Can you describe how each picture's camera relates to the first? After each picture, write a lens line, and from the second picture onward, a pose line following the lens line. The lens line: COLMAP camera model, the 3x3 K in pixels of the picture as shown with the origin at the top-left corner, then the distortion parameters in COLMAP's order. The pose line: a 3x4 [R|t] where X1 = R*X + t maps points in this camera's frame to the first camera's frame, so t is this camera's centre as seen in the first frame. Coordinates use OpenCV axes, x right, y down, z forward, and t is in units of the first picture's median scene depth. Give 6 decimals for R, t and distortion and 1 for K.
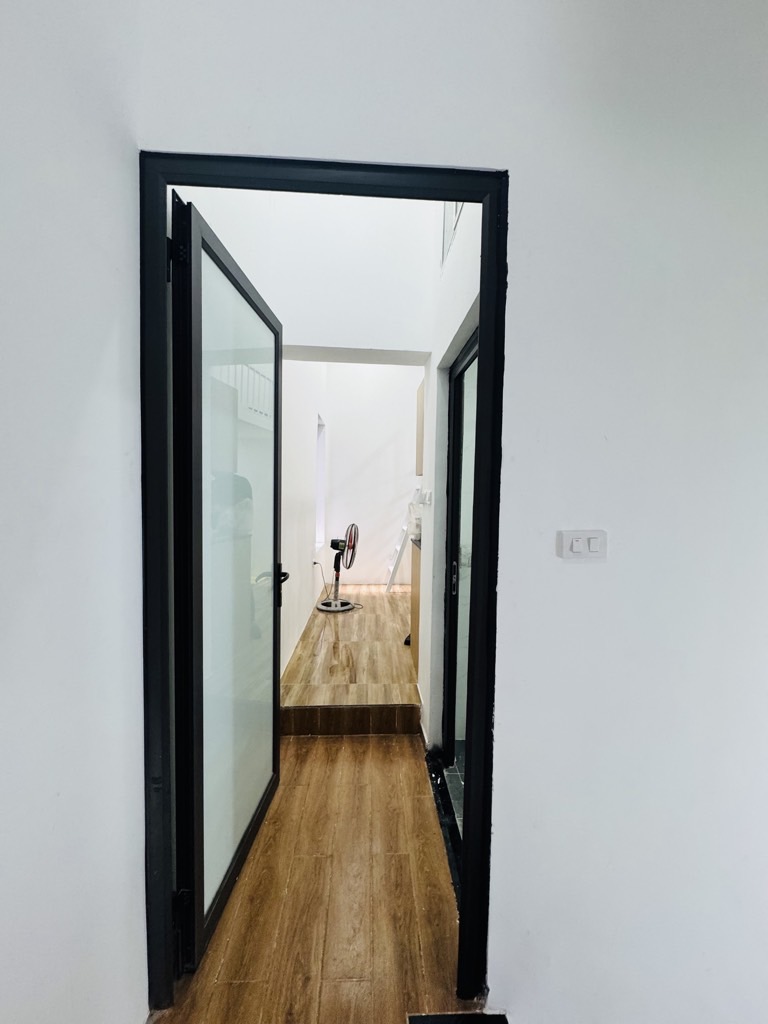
lens RADIAL K [[411.3, 0, 383.6], [0, 411.3, 510.0], [0, 0, 1]] dist [-0.003893, 0.000643]
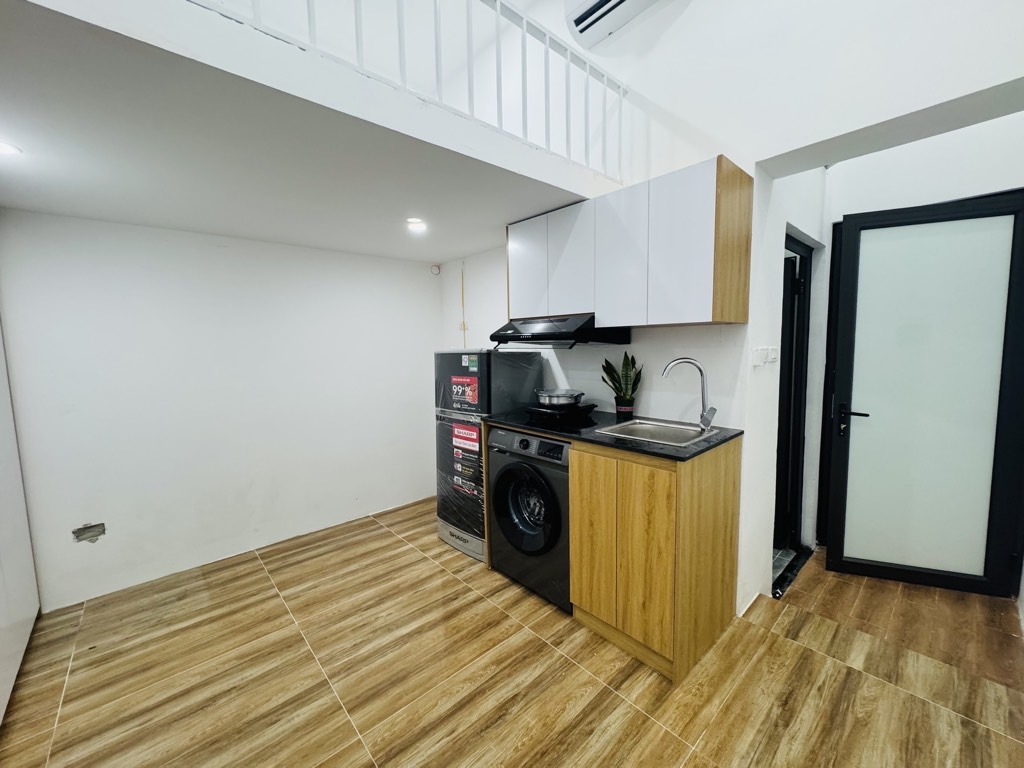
lens RADIAL K [[411.3, 0, 511.2], [0, 411.3, 390.4], [0, 0, 1]] dist [-0.003893, 0.000643]
pose [[-0.637936, -0.096832, 0.763977, -0.165550], [0.045799, 0.985537, 0.163157, -0.095046], [-0.768726, 0.139073, -0.624275, 1.640576]]
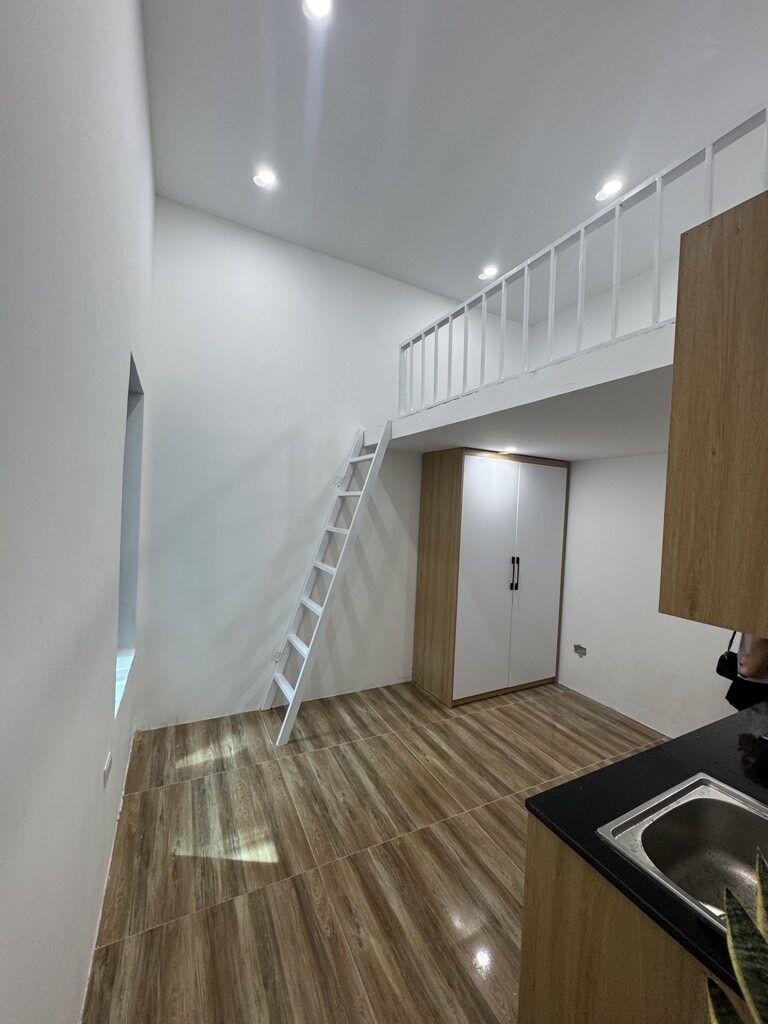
lens RADIAL K [[411.3, 0, 385.0], [0, 411.3, 508.6], [0, 0, 1]] dist [-0.003893, 0.000643]
pose [[0.915559, 0.006499, 0.402131, -0.156064], [0.003624, 0.999695, -0.024409, -0.145743], [-0.402167, 0.023805, 0.915257, 0.941521]]
